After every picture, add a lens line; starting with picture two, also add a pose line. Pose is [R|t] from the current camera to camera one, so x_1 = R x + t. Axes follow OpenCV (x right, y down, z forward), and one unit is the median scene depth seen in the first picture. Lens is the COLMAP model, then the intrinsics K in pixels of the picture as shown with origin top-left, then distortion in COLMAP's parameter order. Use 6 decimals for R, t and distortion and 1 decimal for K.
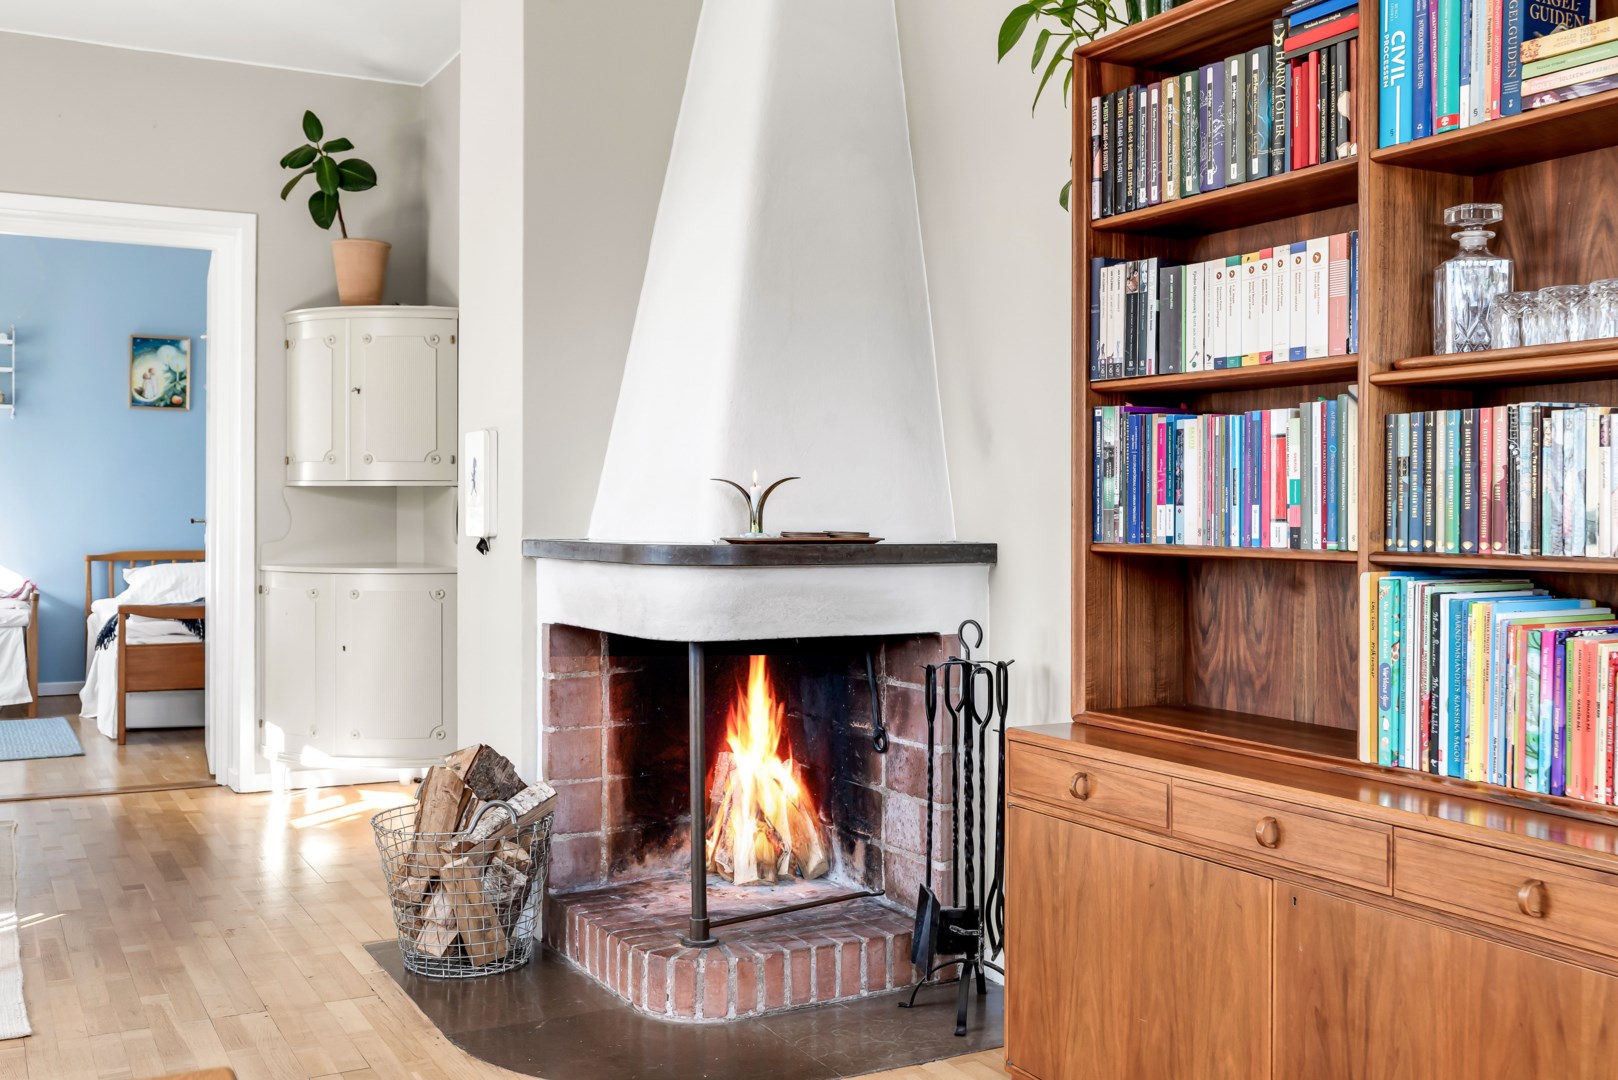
lens RADIAL K [[1576.3, 0, 824.3], [0, 1576.3, 521.7], [0, 0, 1]] dist [-0.004502, 0.000000]
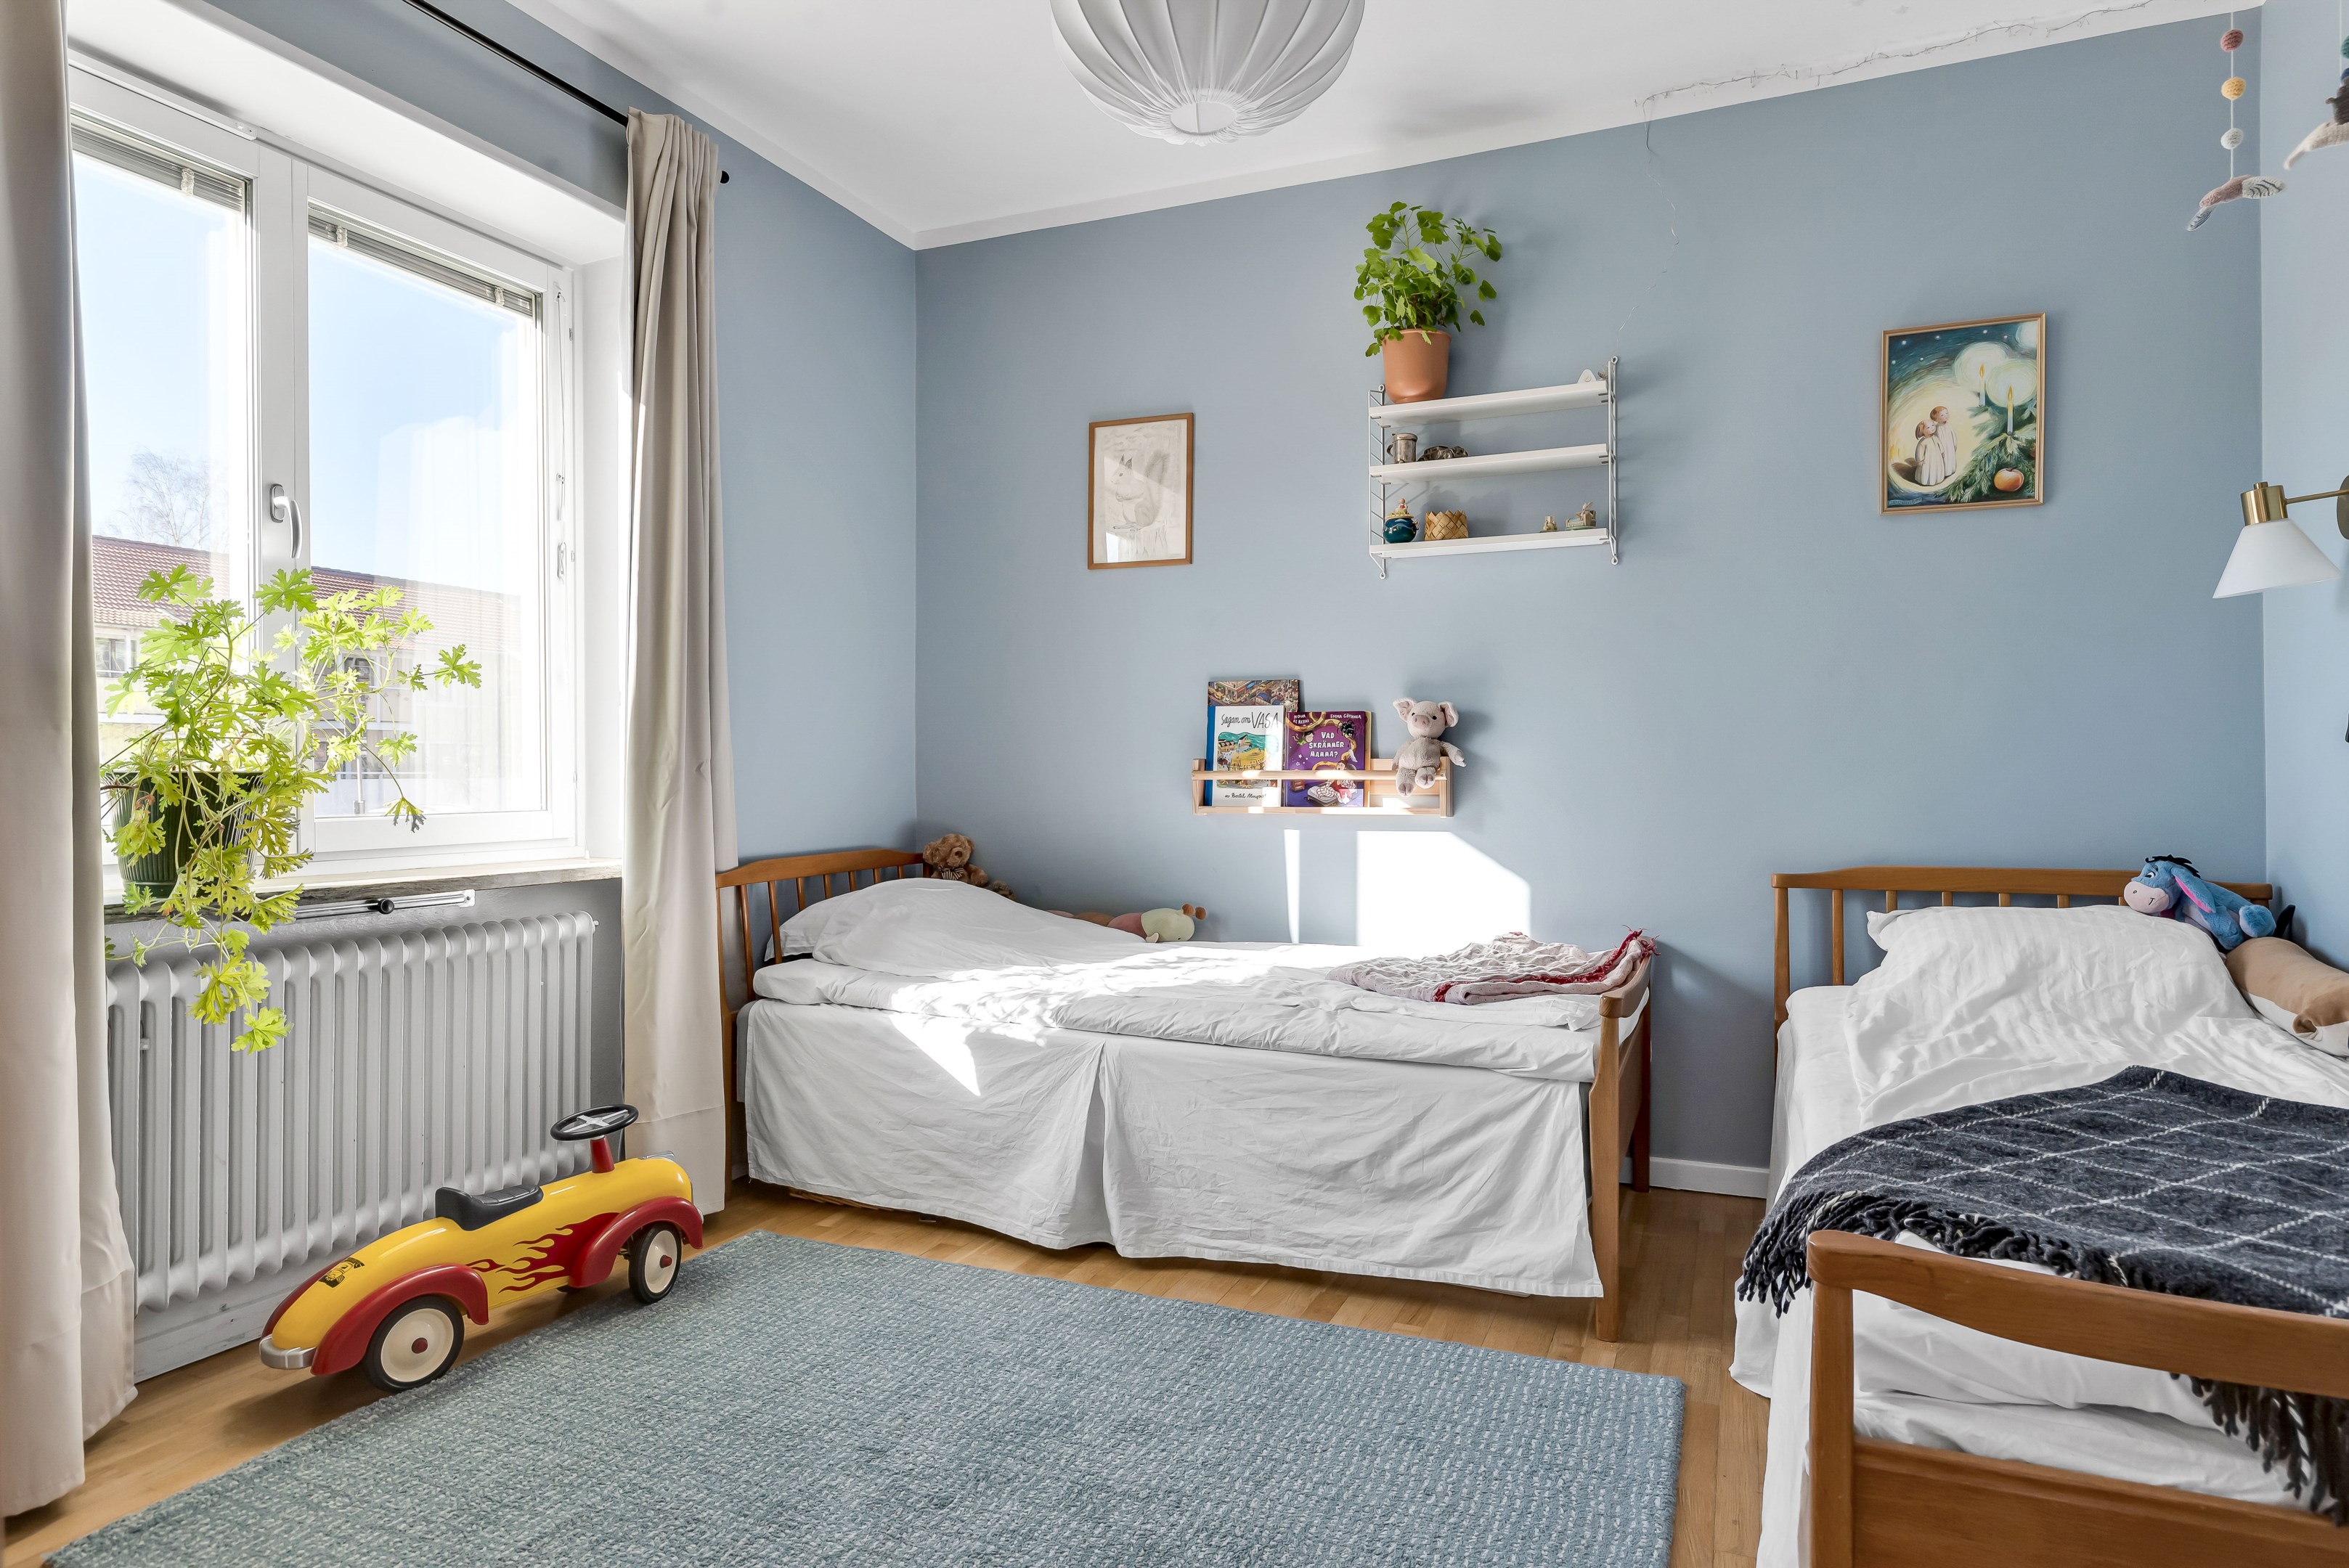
lens RADIAL K [[1316.4, 0, 1198.4], [0, 1316.4, 772.5], [0, 0, 1]] dist [0.003789, 0.000156]
pose [[0.621508, -0.007908, -0.783368, -0.660246], [0.001293, 0.999958, -0.009068, -0.006358], [0.783407, 0.004623, 0.621492, 1.508860]]
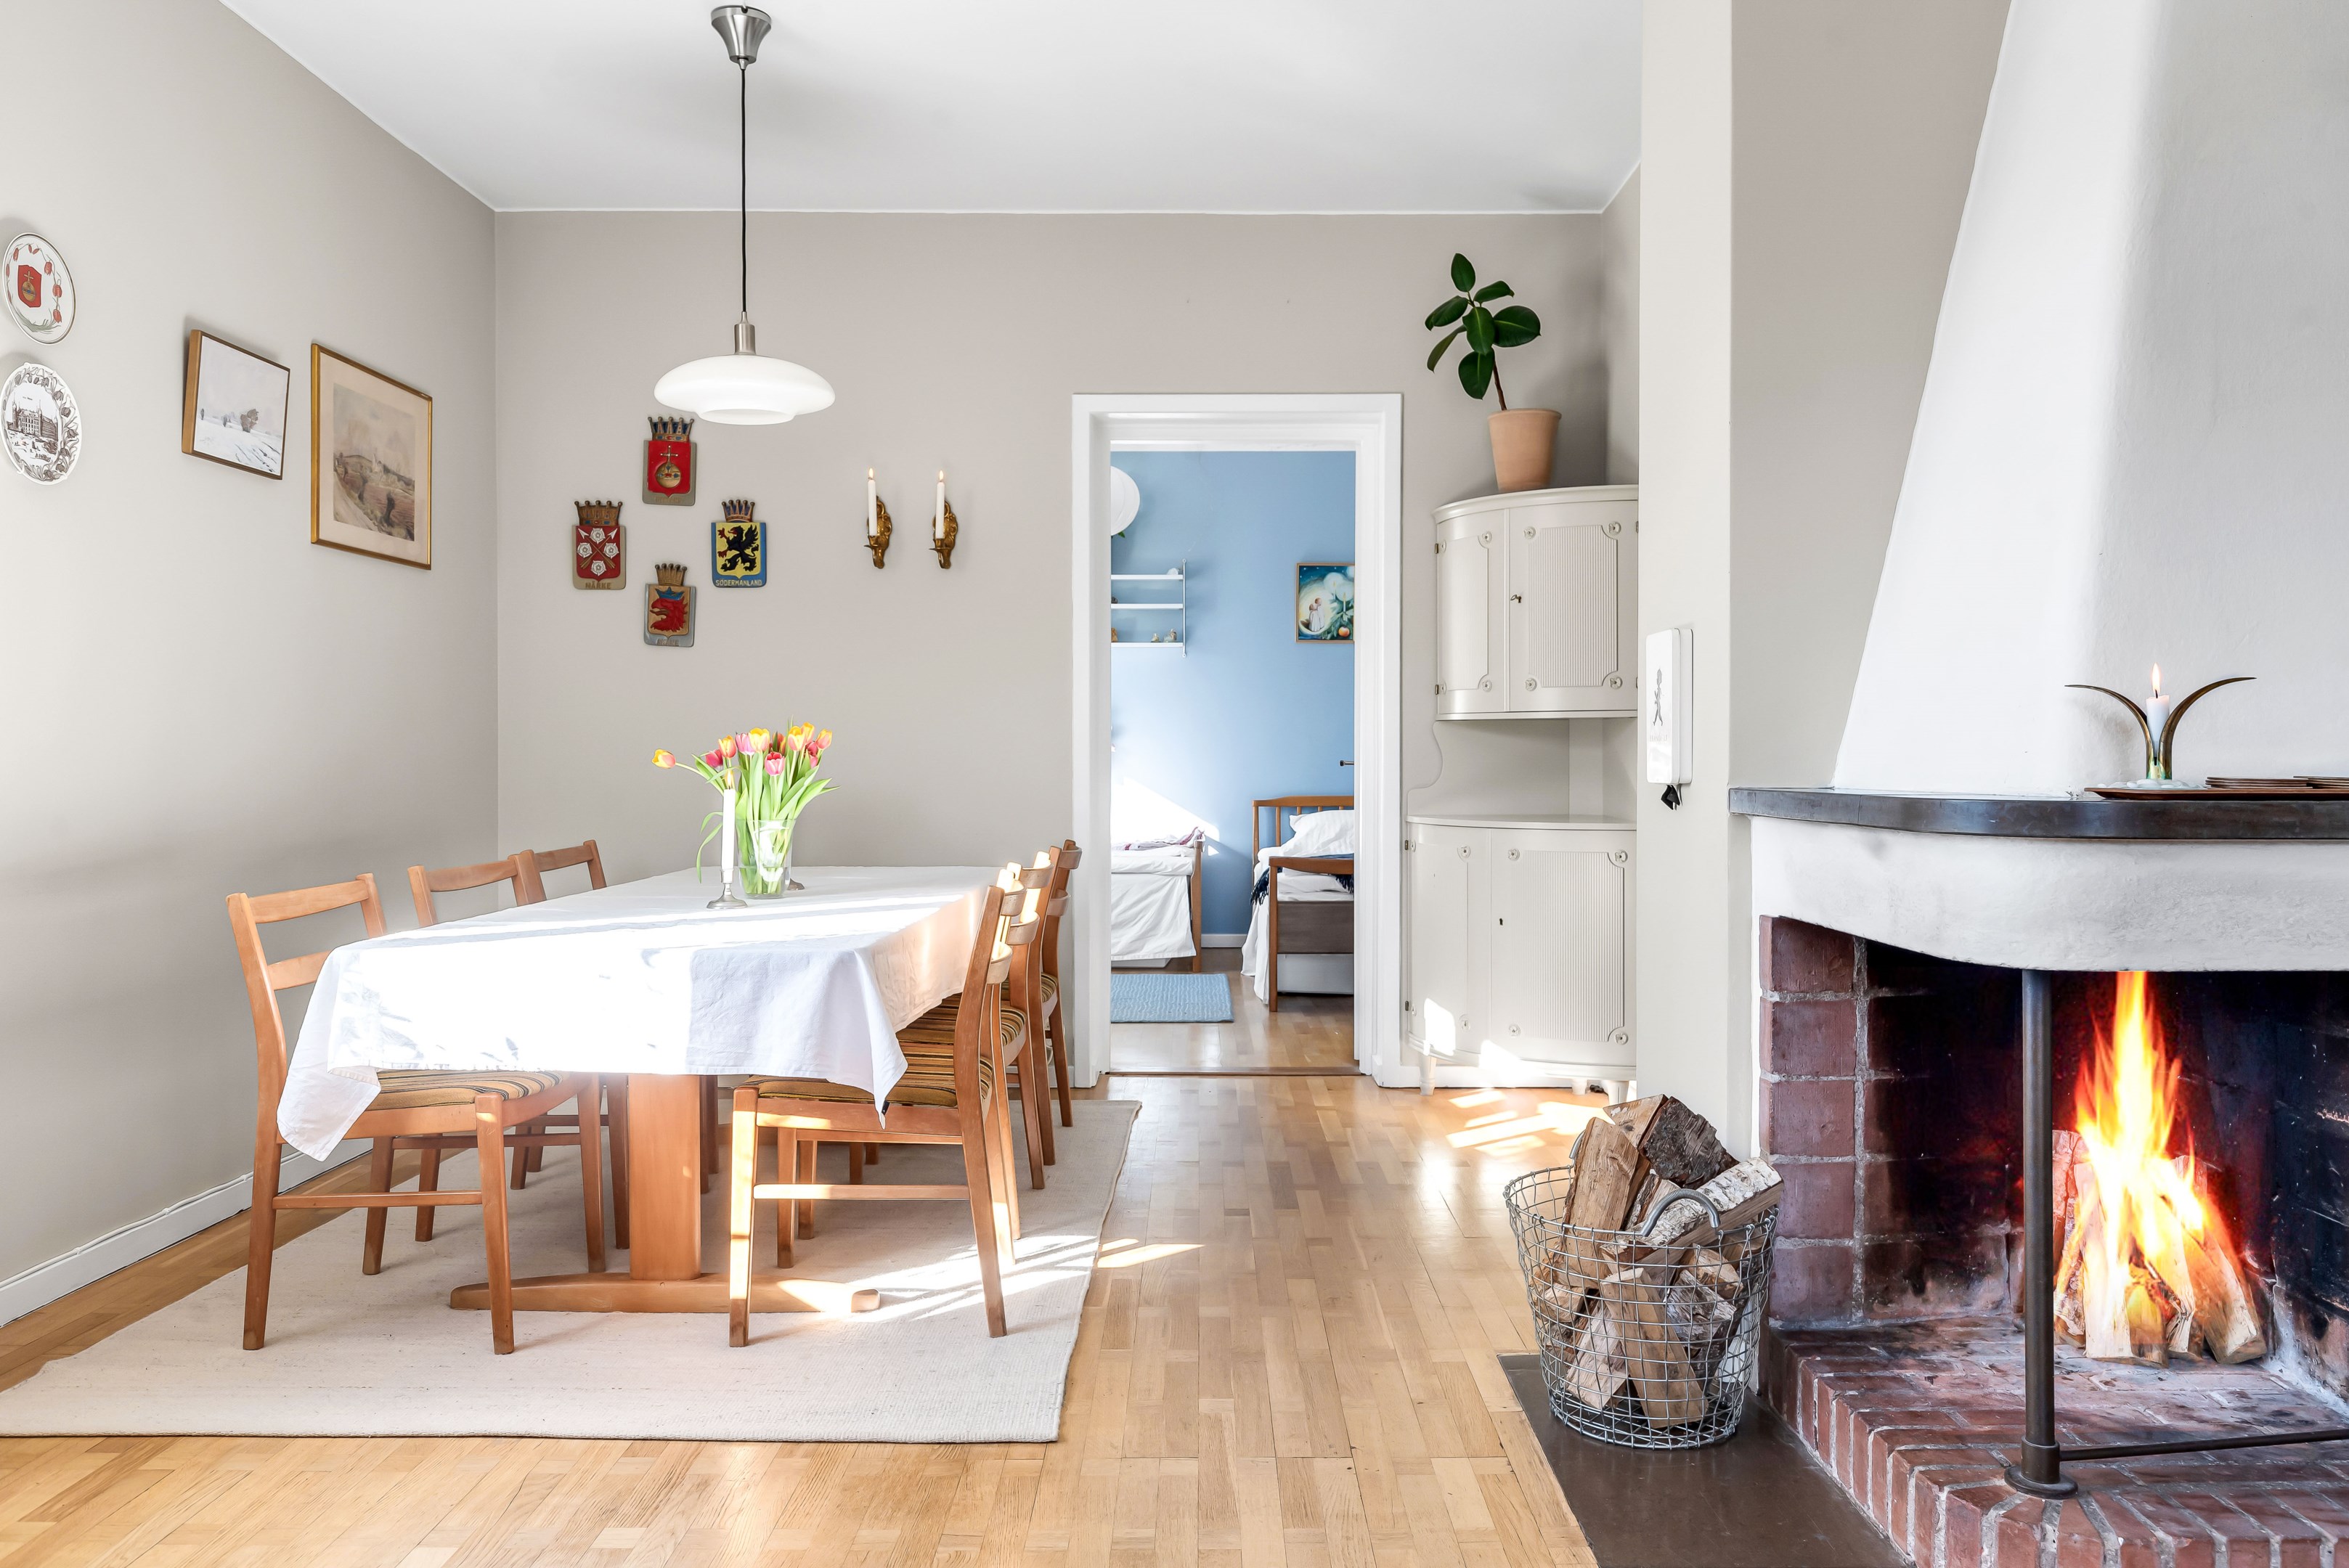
lens RADIAL K [[1651.3, 0, 1197.4], [0, 1651.3, 782.1], [0, 0, 1]] dist [-0.008625, 0.004183]
pose [[0.875754, 0.003170, -0.482746, -0.050710], [0.001749, 0.999951, 0.009741, 0.001569], [0.482754, -0.009375, 0.875706, 0.274702]]
